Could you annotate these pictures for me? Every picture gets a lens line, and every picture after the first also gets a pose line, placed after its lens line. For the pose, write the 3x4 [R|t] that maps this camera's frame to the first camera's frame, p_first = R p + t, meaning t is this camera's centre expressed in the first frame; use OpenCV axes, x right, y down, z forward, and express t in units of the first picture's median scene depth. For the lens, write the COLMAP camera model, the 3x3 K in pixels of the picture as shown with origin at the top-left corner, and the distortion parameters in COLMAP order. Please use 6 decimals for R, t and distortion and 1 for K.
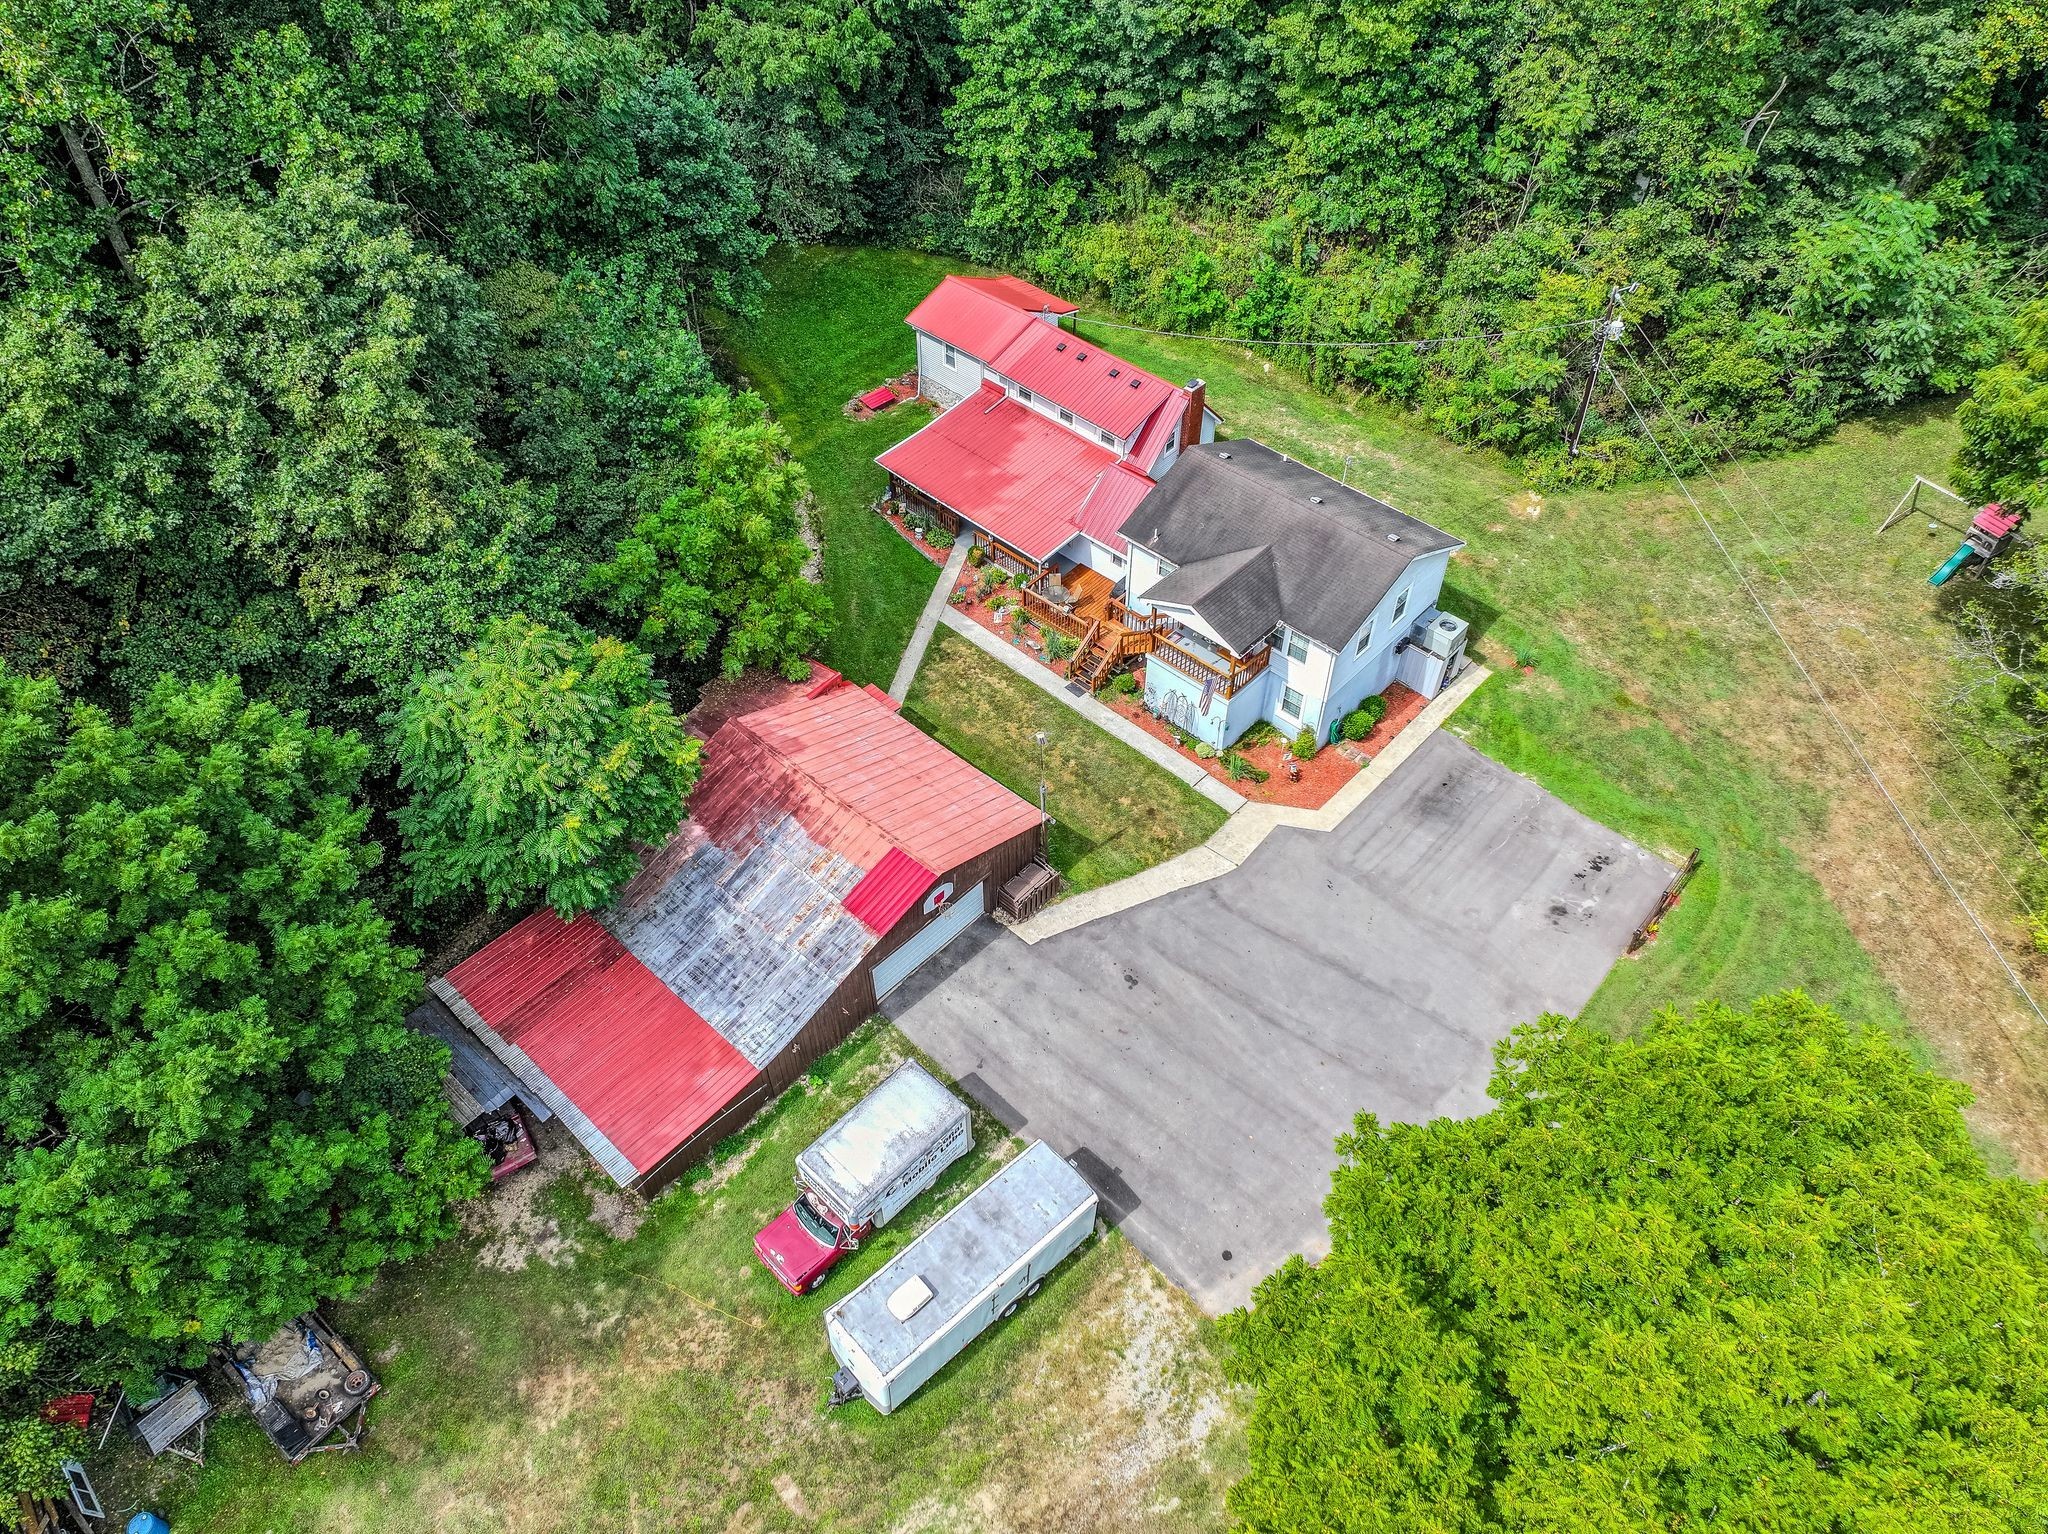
lens RADIAL K [[1431.0, 0, 1024.0], [0, 1431.0, 767.0], [0, 0, 1]] dist [-0.009854, 0.027579]
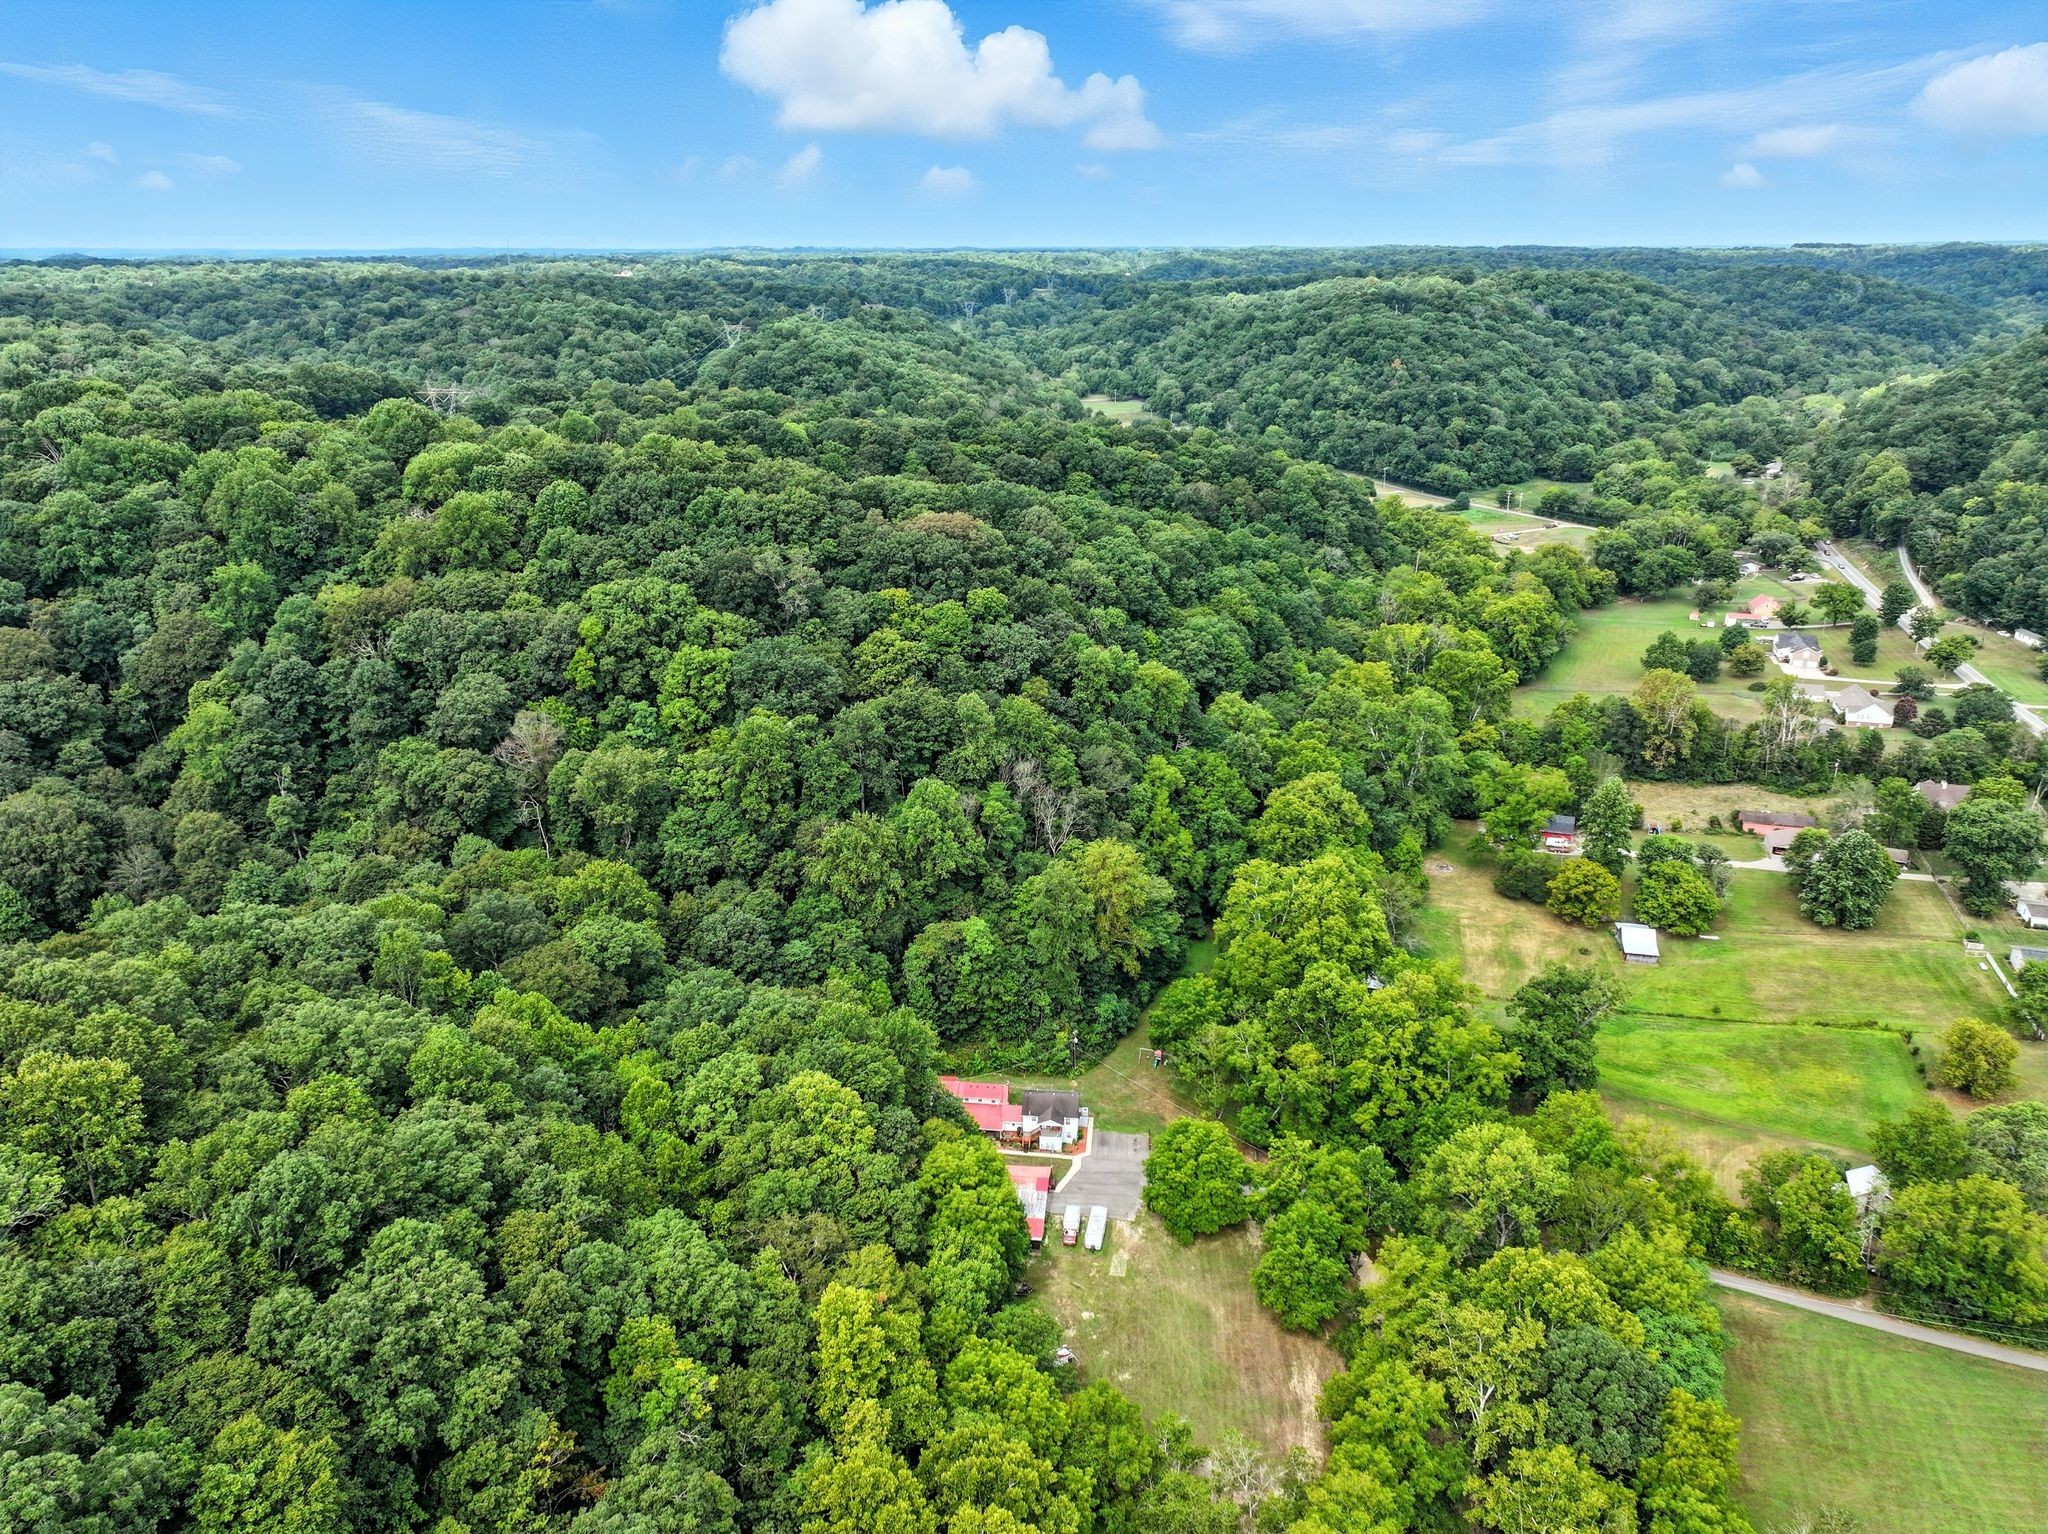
lens RADIAL K [[1431.0, 0, 1024.0], [0, 1431.0, 767.0], [0, 0, 1]] dist [-0.009854, 0.027579]
pose [[0.800790, -0.216852, 0.558311, -1.947234], [0.433204, 0.853407, -0.289880, 0.183806], [-0.413605, 0.473996, 0.777341, -2.708807]]
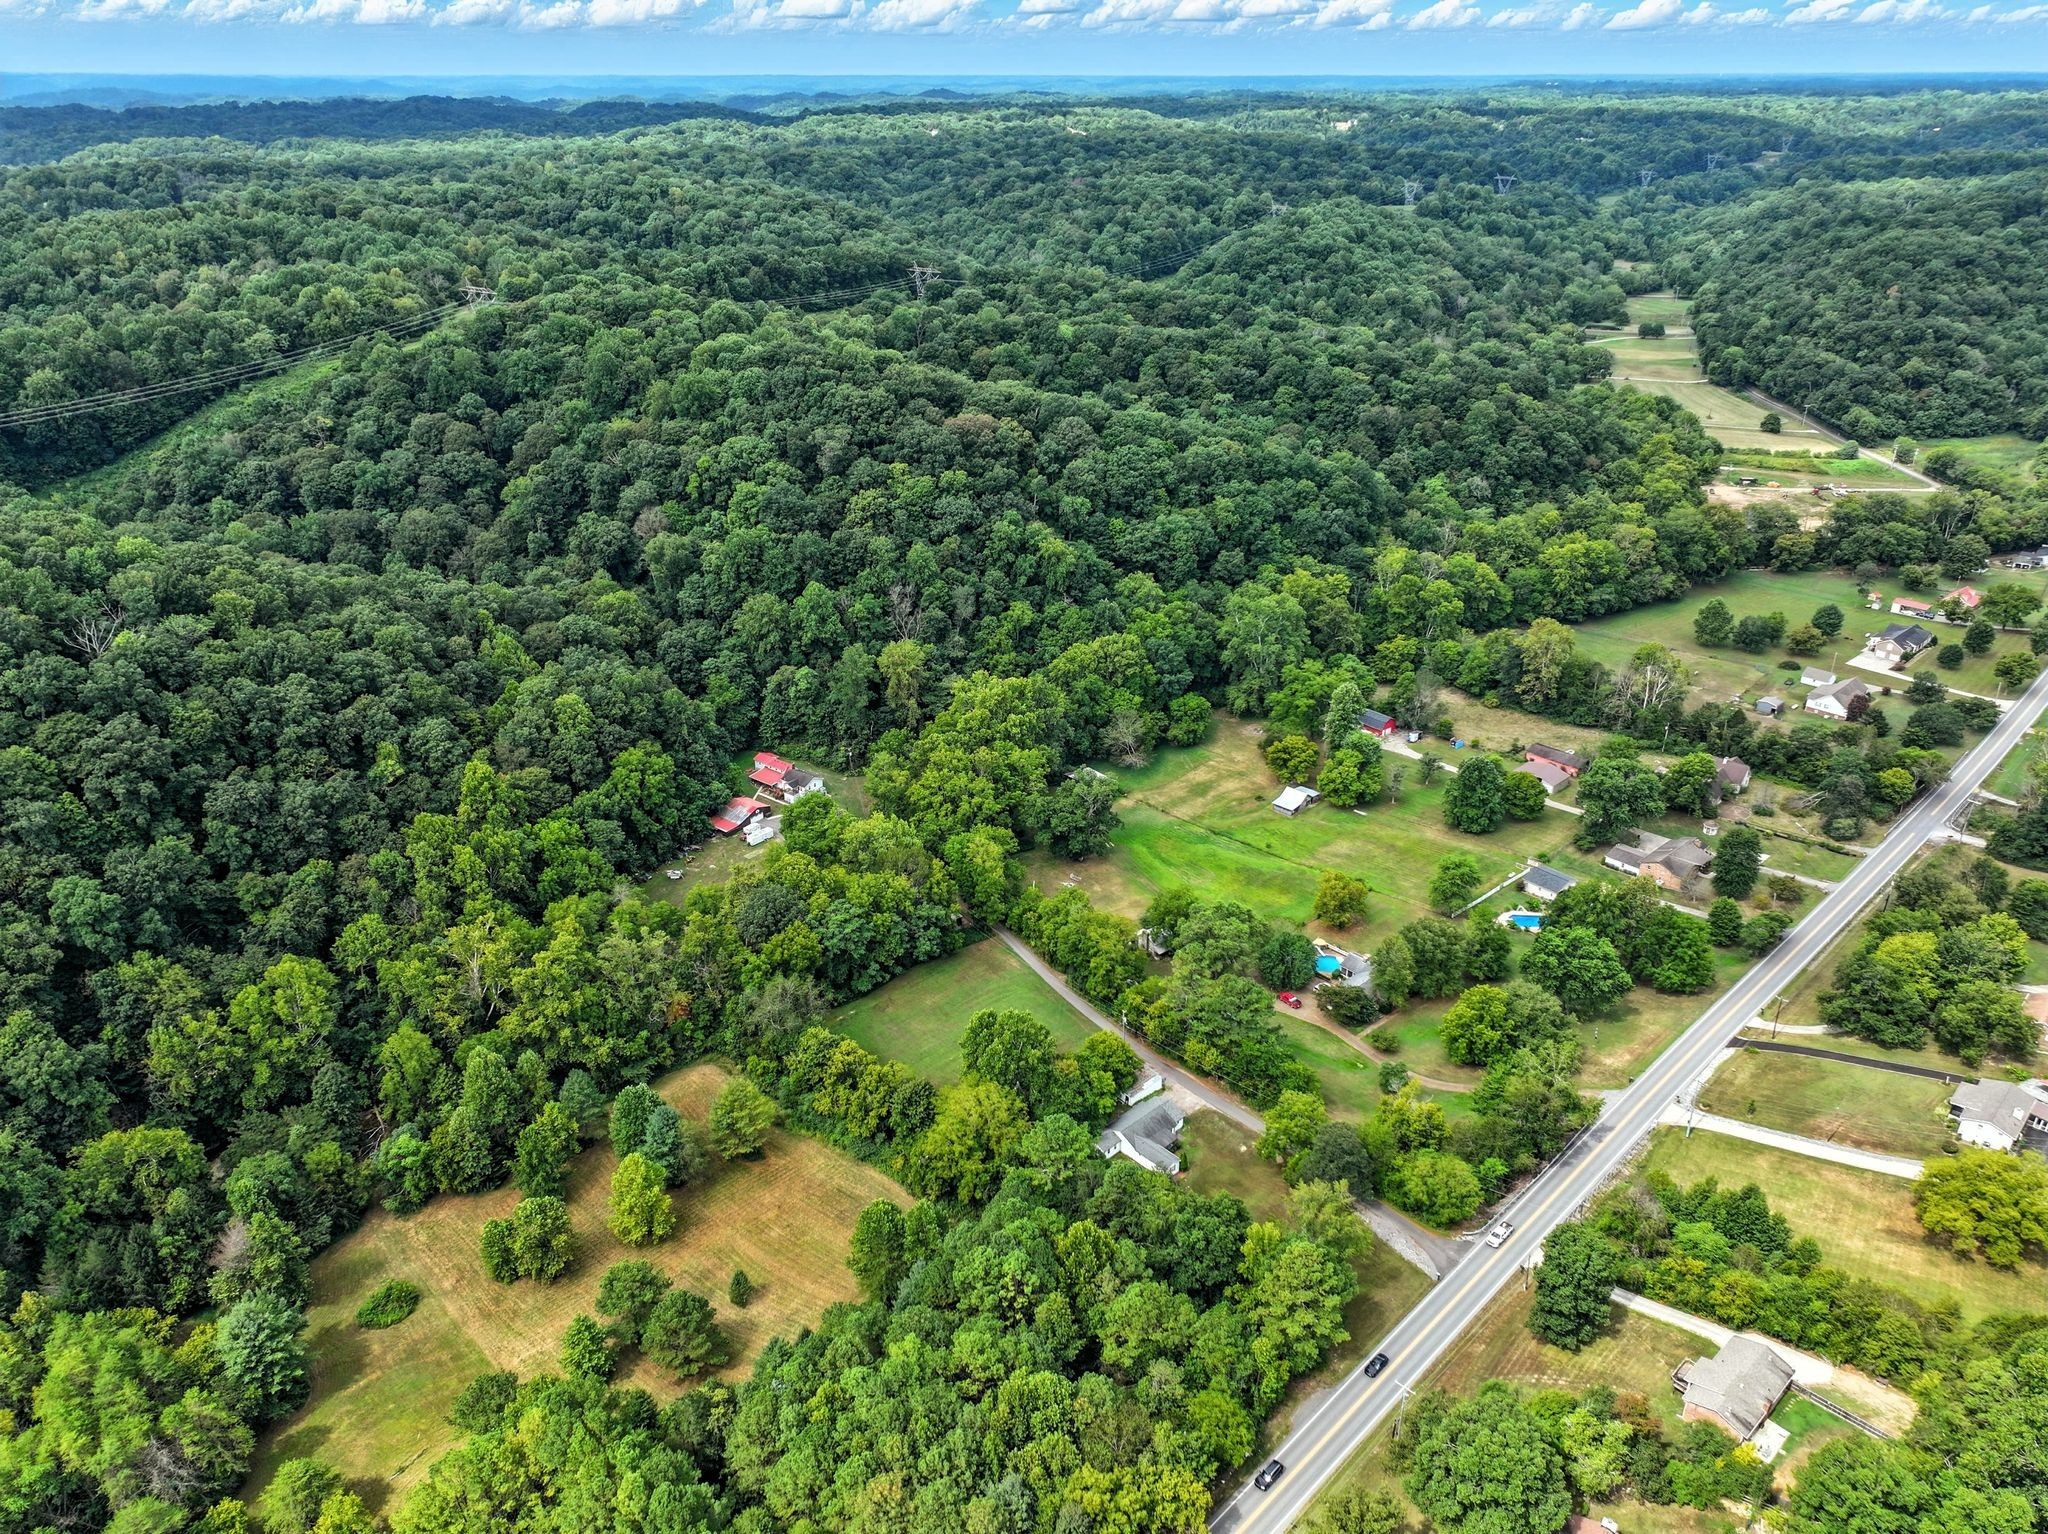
lens RADIAL K [[1431.0, 0, 1024.0], [0, 1431.0, 767.0], [0, 0, 1]] dist [-0.009854, 0.027579]
pose [[0.993783, -0.056544, 0.095909, 0.563069], [0.084851, 0.942378, -0.323610, 2.114673], [-0.072085, 0.329736, 0.941317, -5.711264]]
